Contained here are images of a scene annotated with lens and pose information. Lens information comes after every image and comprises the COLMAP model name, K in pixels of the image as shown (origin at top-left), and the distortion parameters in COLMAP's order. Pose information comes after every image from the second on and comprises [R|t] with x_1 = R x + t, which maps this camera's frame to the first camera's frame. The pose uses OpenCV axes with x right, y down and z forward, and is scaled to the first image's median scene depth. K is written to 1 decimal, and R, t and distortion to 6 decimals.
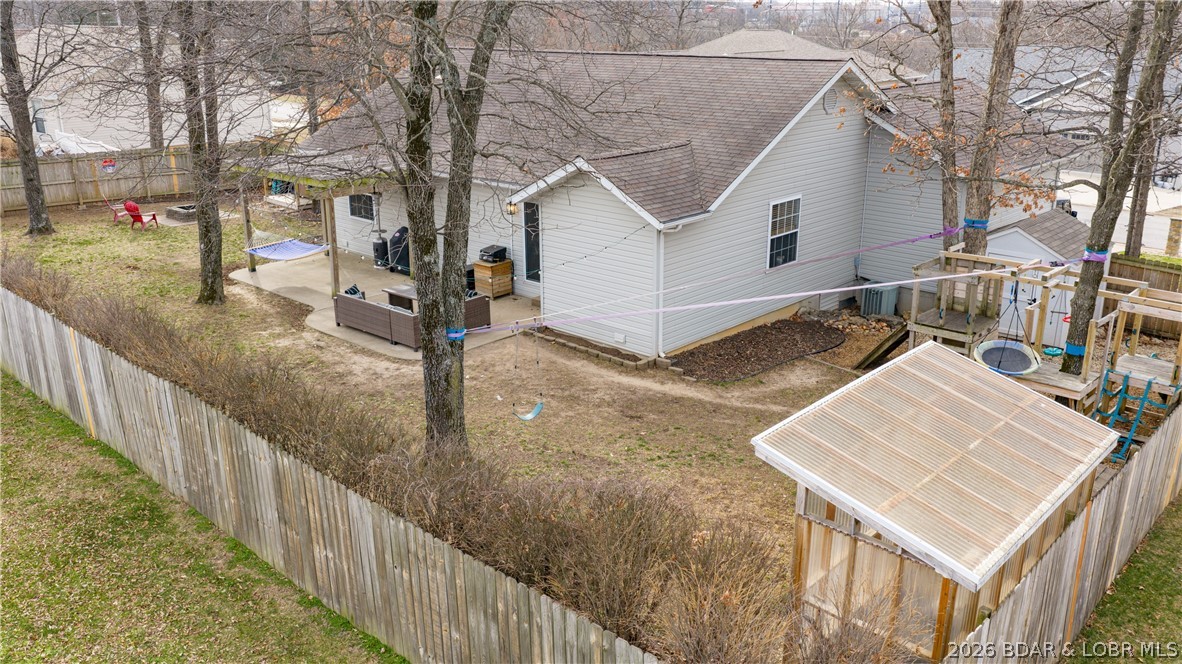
lens RADIAL K [[972.7, 0, 591.0], [0, 972.7, 332.0], [0, 0, 1]] dist [0.033050, -0.068902]
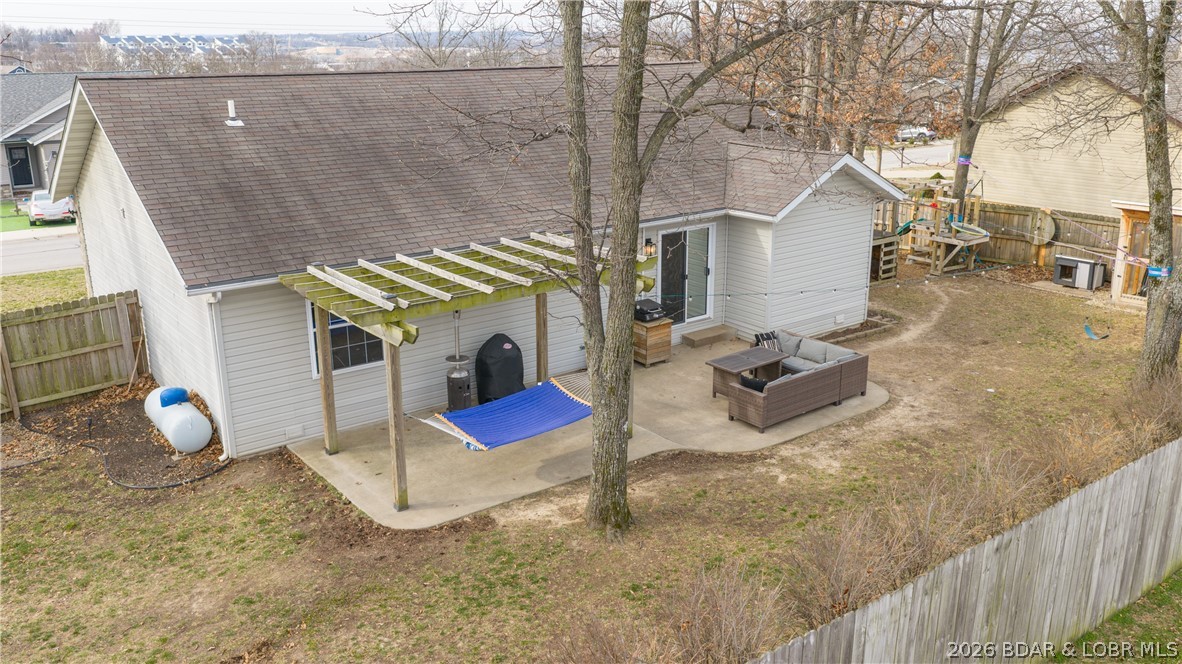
lens RADIAL K [[972.7, 0, 591.0], [0, 972.7, 332.0], [0, 0, 1]] dist [0.033050, -0.068902]
pose [[0.178644, -0.286555, 0.941261, -1.045201], [0.313057, 0.923489, 0.221729, -0.308116], [-0.932782, 0.255058, 0.254684, 0.992580]]
